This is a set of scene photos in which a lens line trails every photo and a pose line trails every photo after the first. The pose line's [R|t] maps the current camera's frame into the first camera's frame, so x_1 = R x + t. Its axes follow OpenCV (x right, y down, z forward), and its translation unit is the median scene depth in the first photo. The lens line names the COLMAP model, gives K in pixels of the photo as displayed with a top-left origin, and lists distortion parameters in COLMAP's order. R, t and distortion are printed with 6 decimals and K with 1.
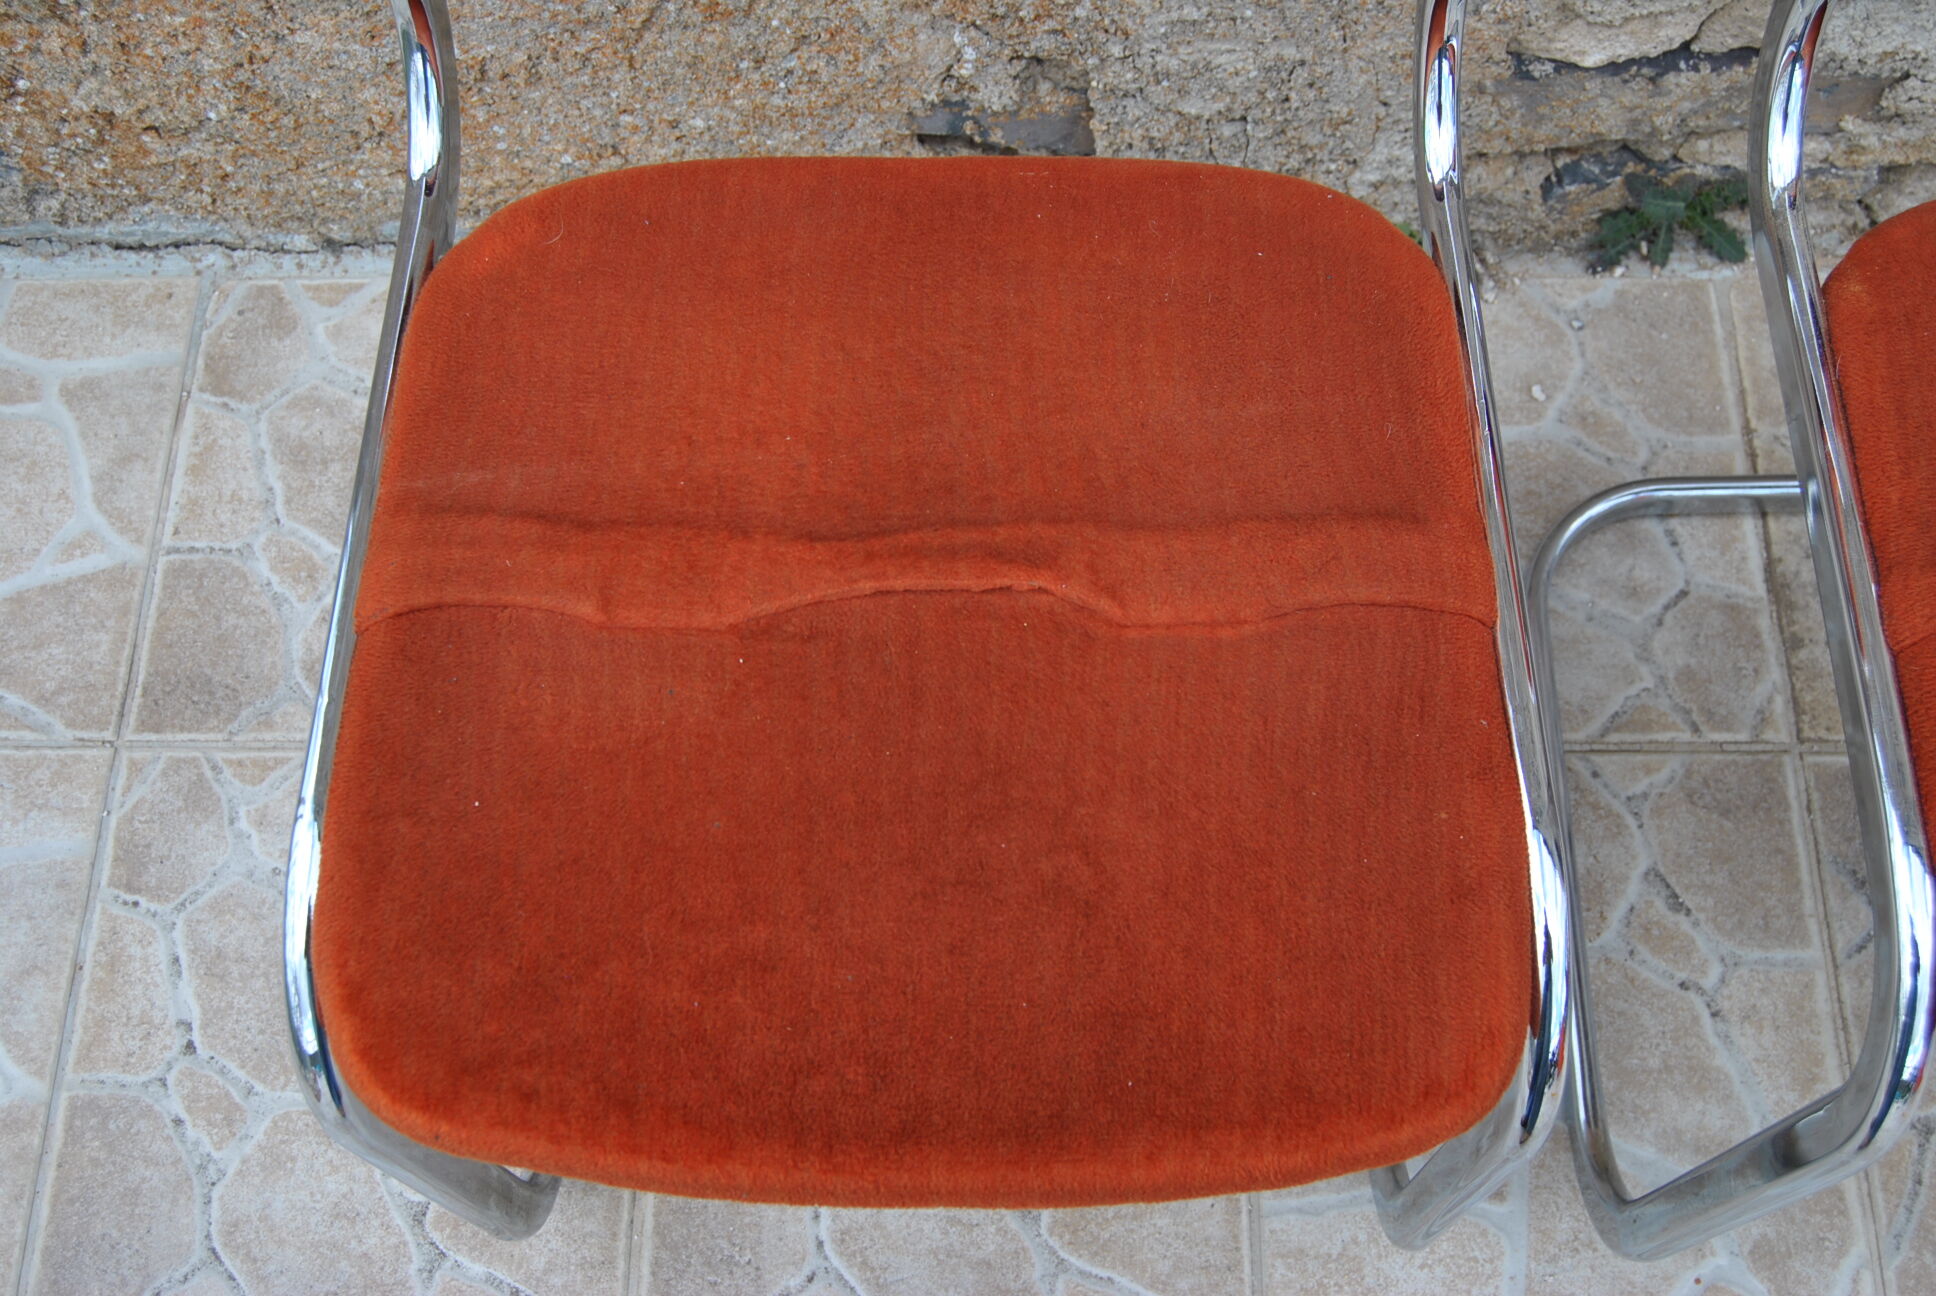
lens RADIAL K [[2069.6, 0, 987.7], [0, 2069.6, 634.8], [0, 0, 1]] dist [-0.069269, 0.028320]
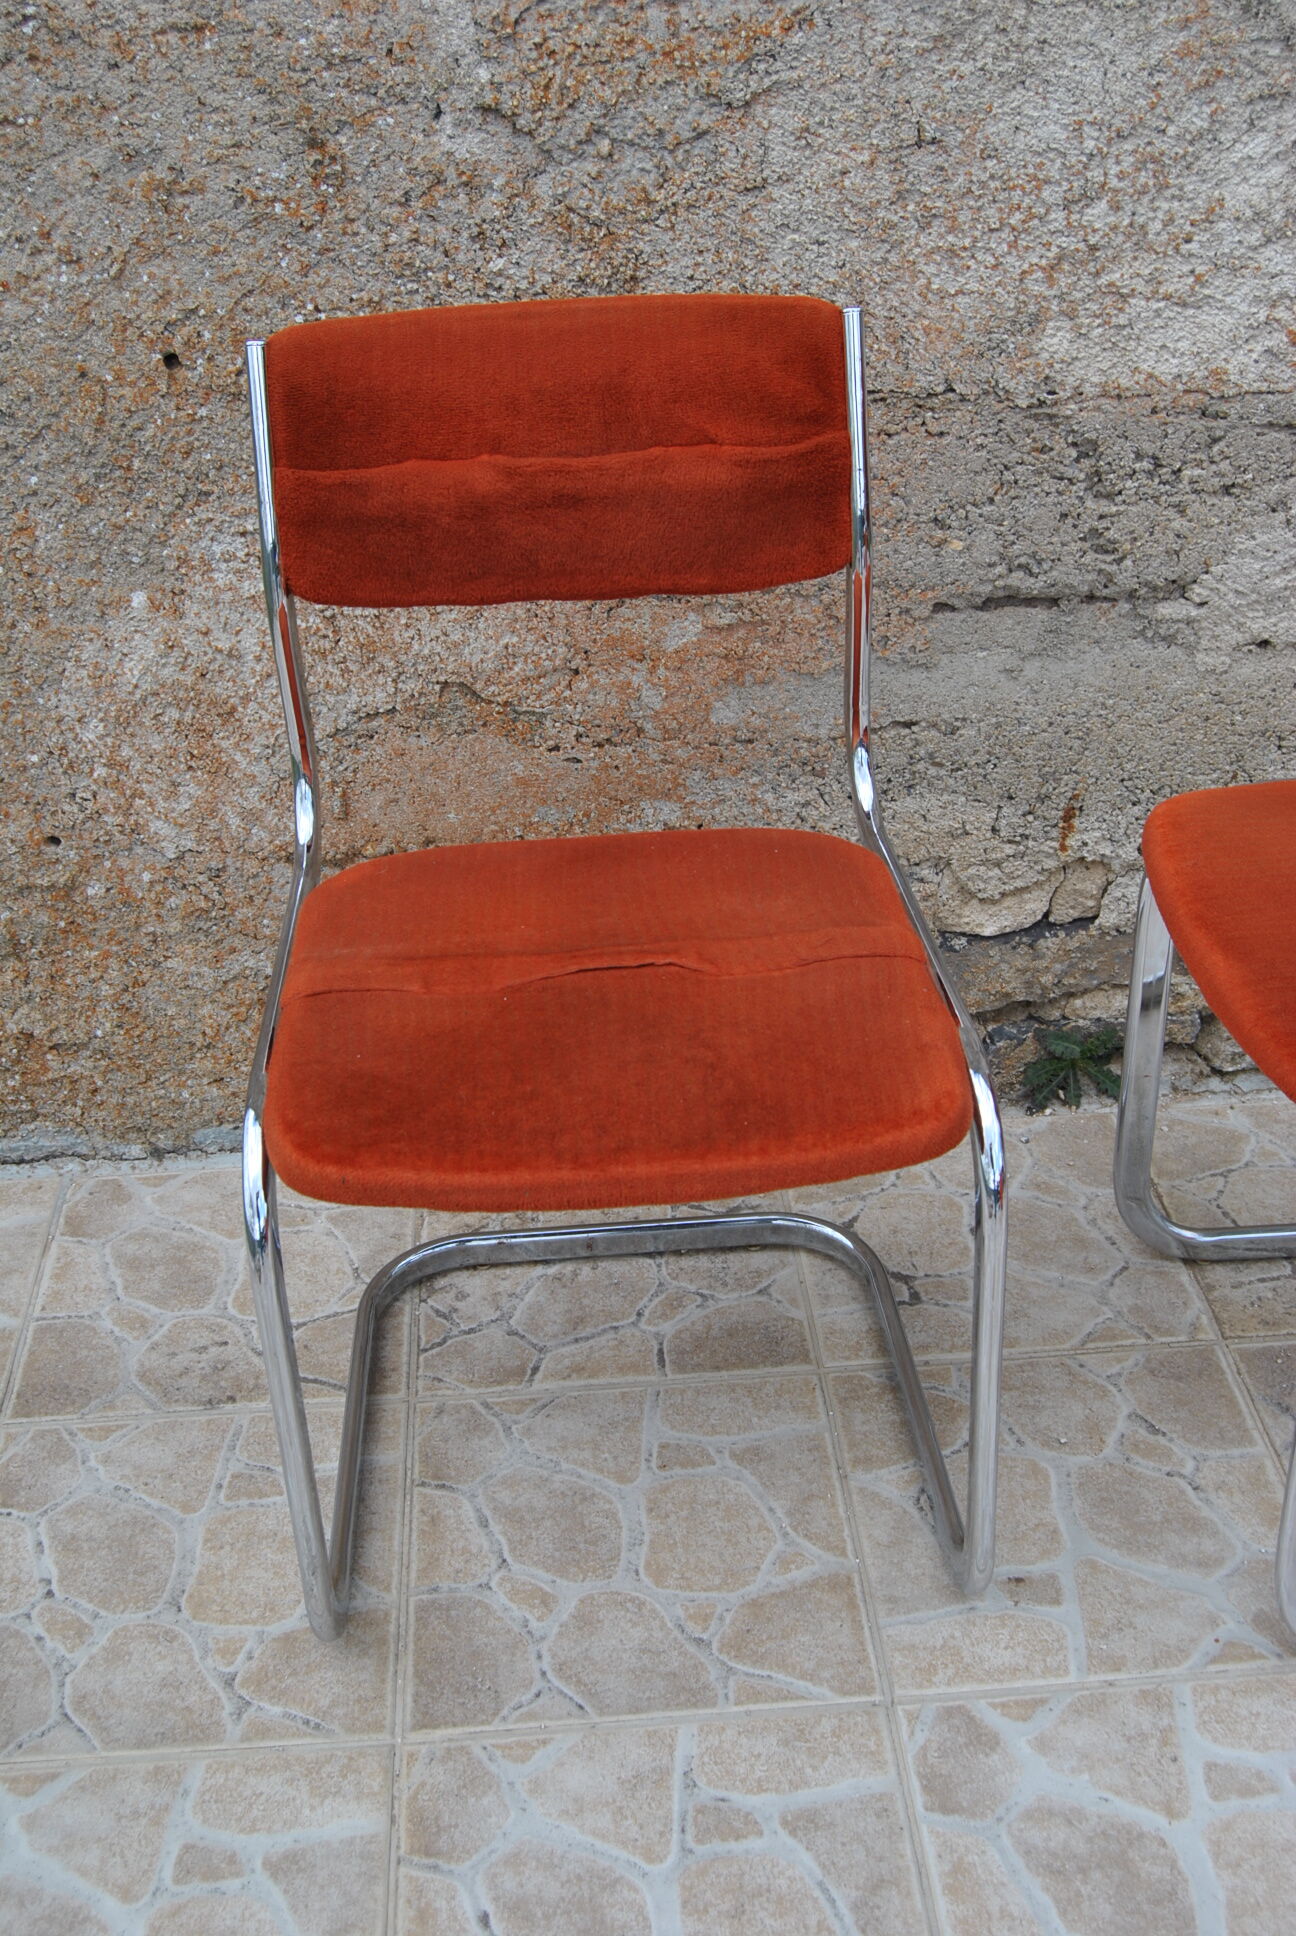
lens RADIAL K [[2065.4, 0, 632.4], [0, 2065.4, 958.2], [0, 0, 1]] dist [-0.071654, 0.032083]
pose [[0.997262, -0.055305, 0.049091, -0.059091], [0.073481, 0.815723, -0.573756, 0.619276], [-0.008313, 0.575793, 0.817553, -0.287029]]
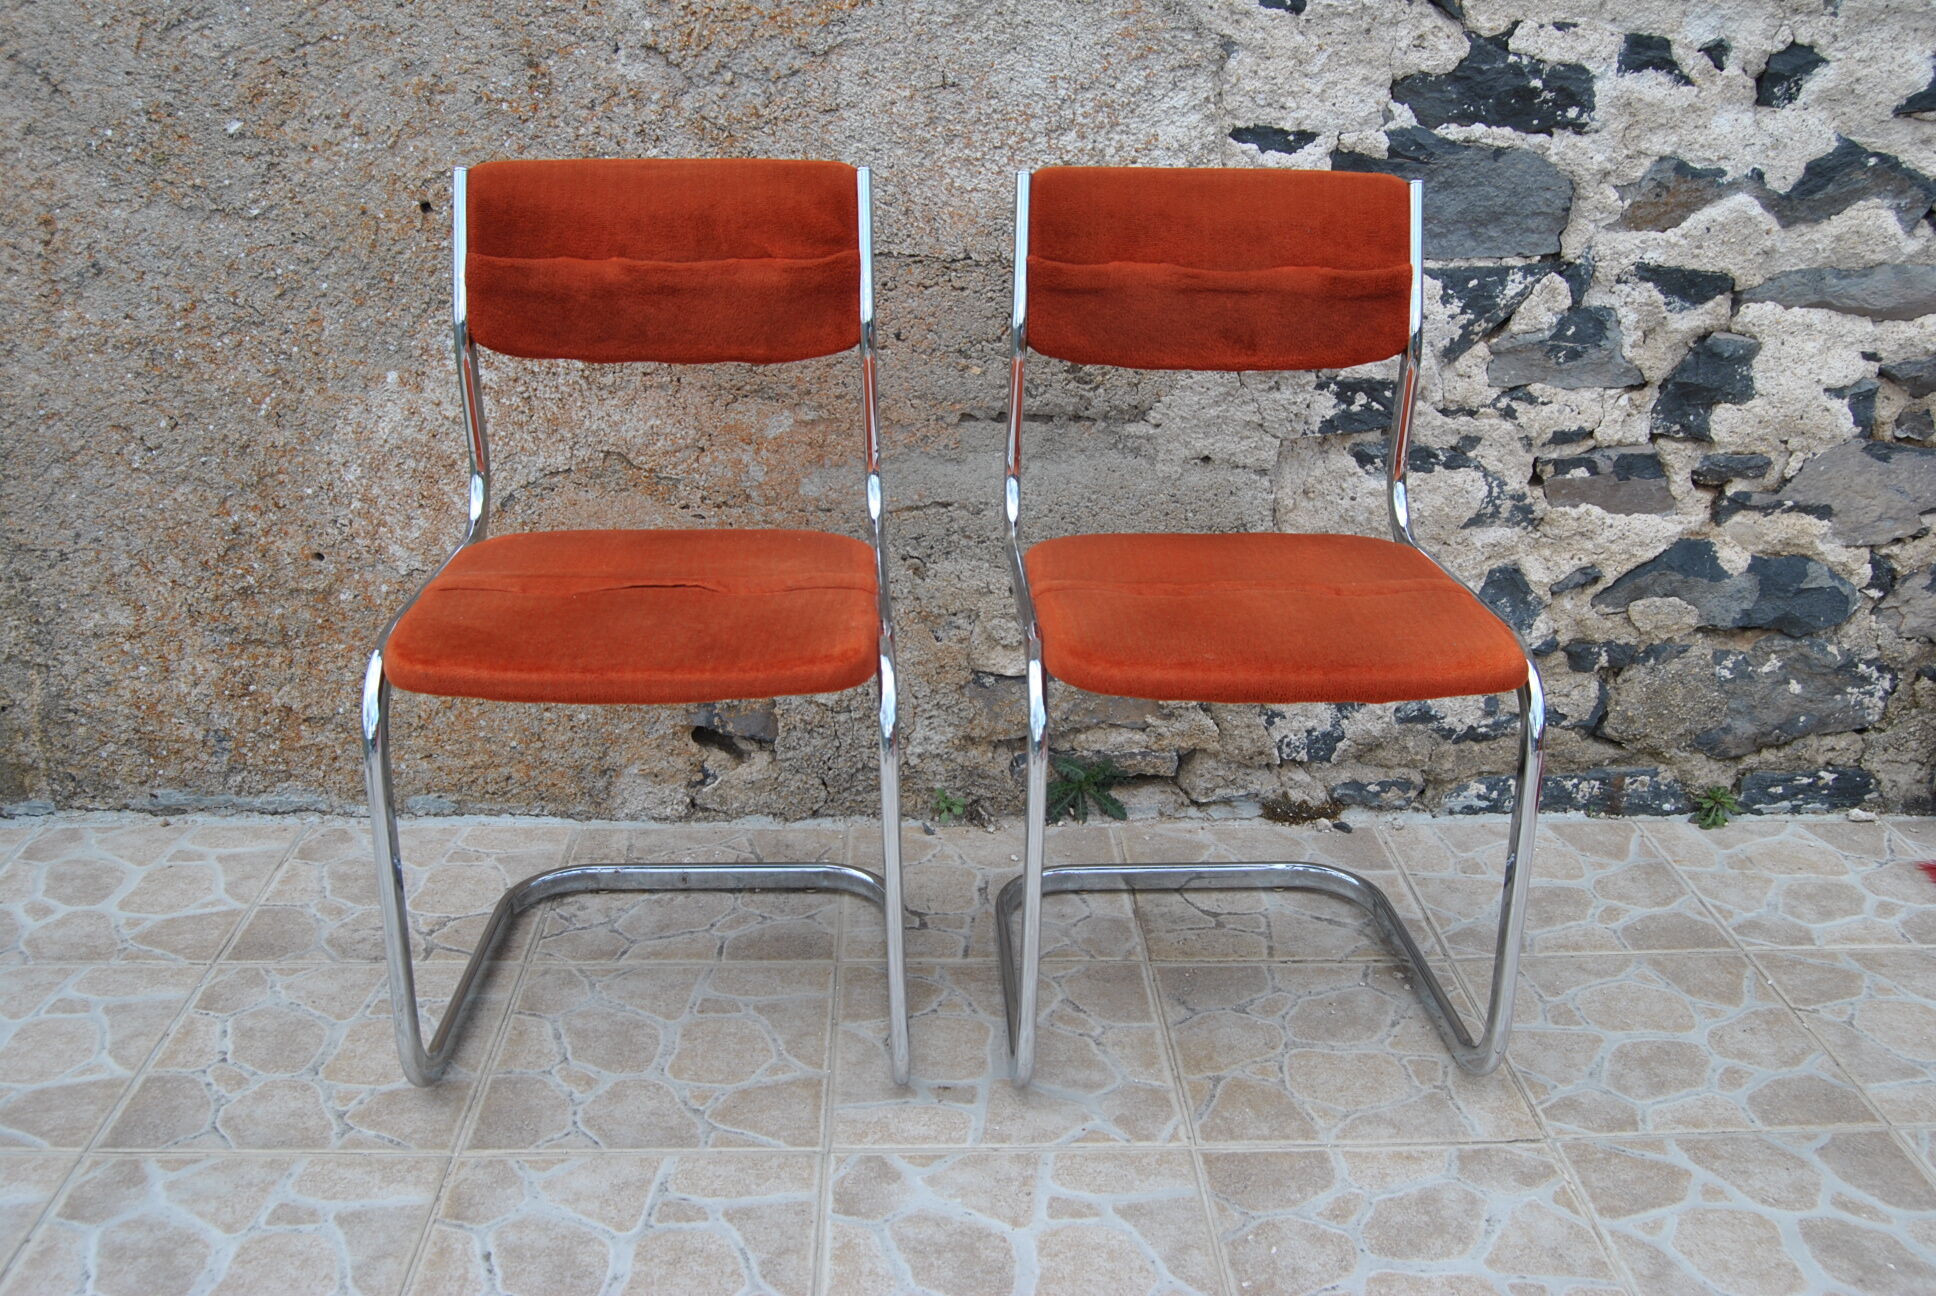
lens RADIAL K [[1815.0, 0, 982.6], [0, 1815.0, 633.6], [0, 0, 1]] dist [-0.080392, 0.031960]
pose [[0.998398, 0.009788, 0.055722, 0.157418], [0.033219, 0.695854, -0.717415, 1.014114], [-0.045796, 0.718117, 0.694414, -0.324510]]
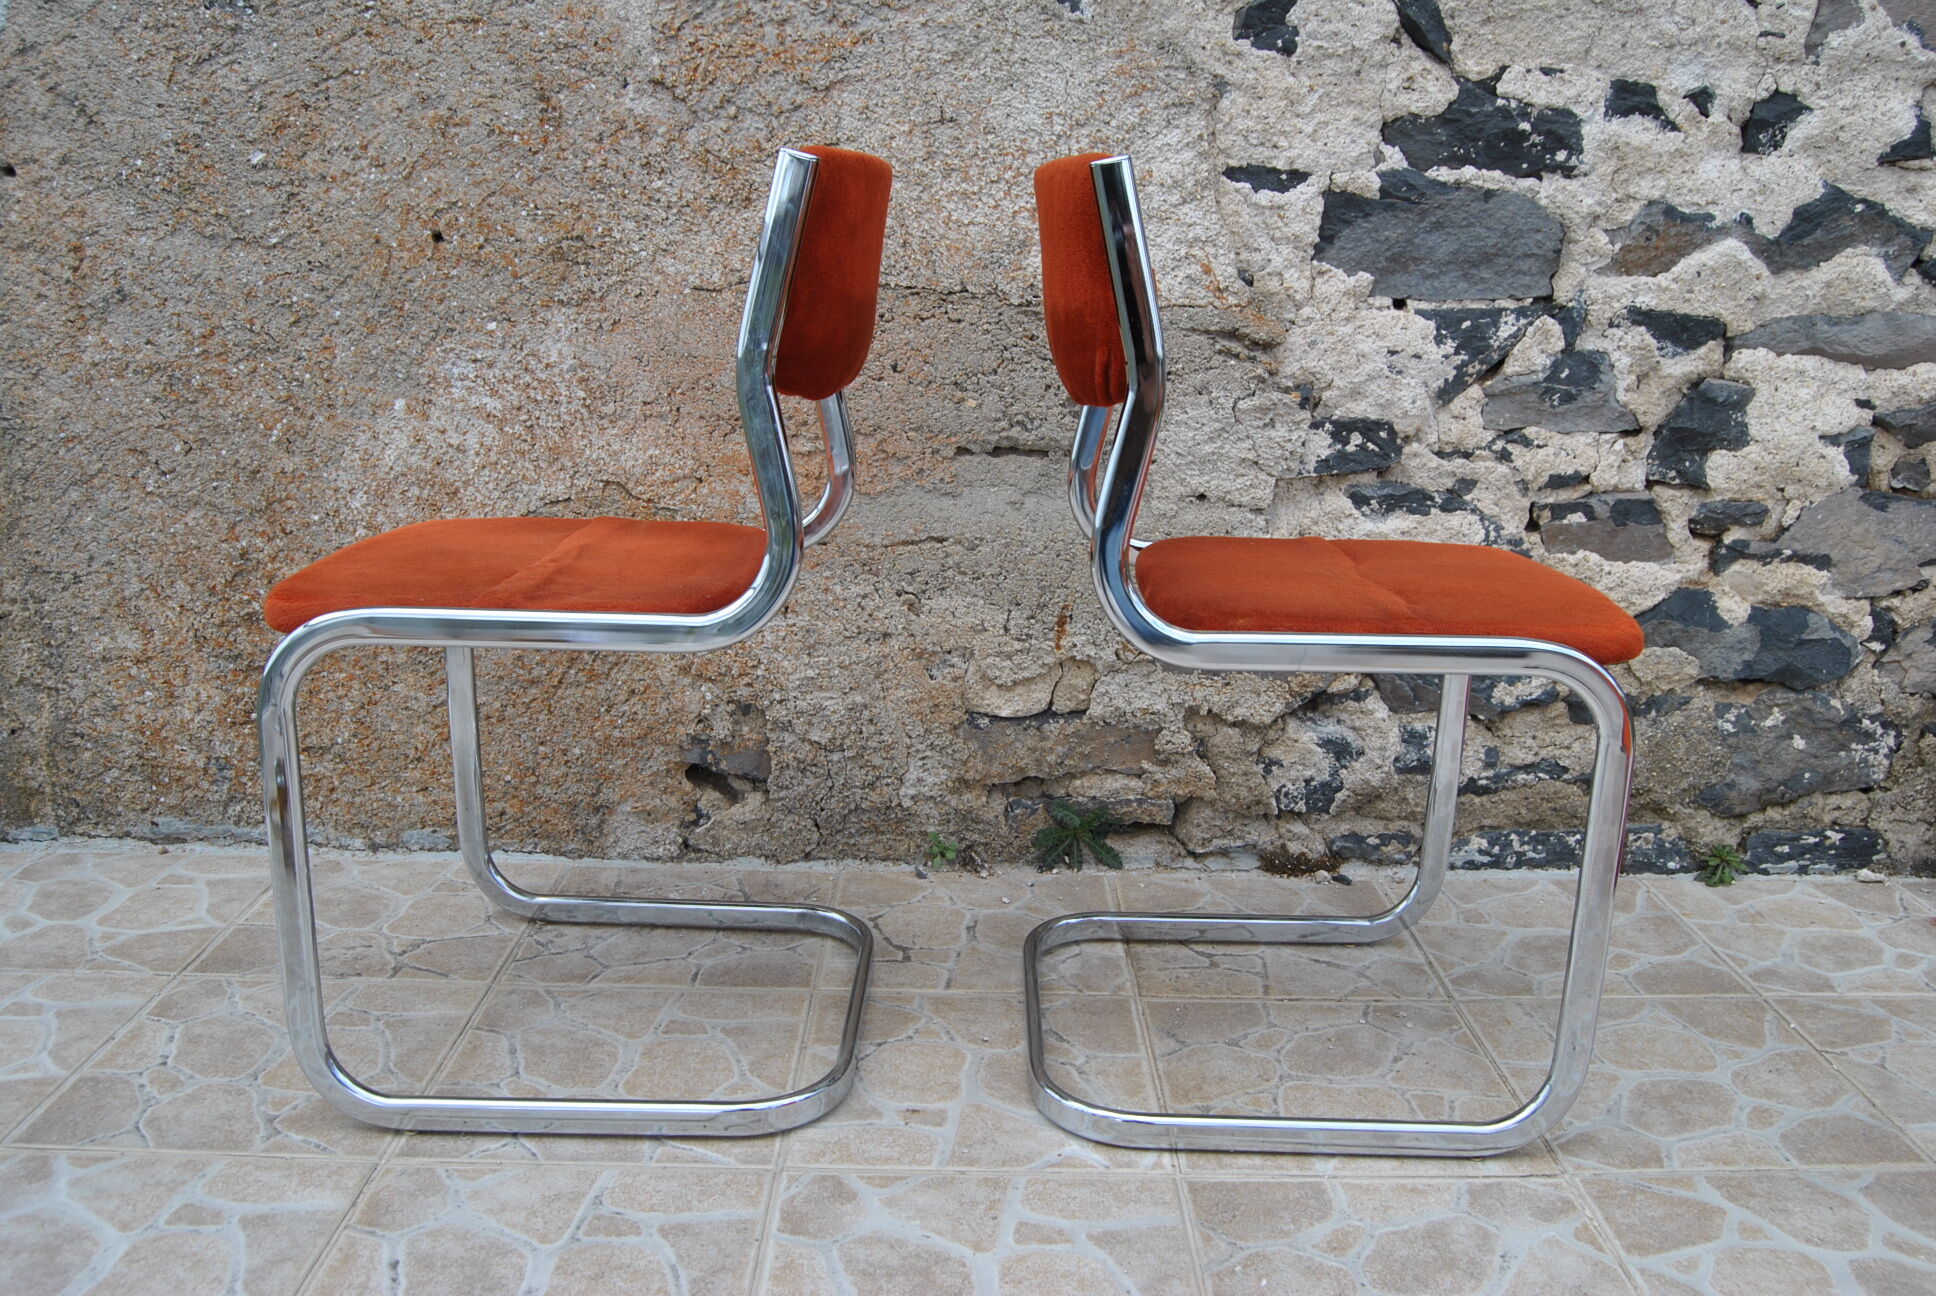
lens RADIAL K [[1604.1, 0, 983.6], [0, 1604.1, 637.0], [0, 0, 1]] dist [-0.091249, 0.035551]
pose [[0.999251, 0.028328, 0.026359, 0.221950], [0.003481, 0.612626, -0.790365, 0.953106], [-0.038538, 0.789865, 0.612069, -0.070128]]
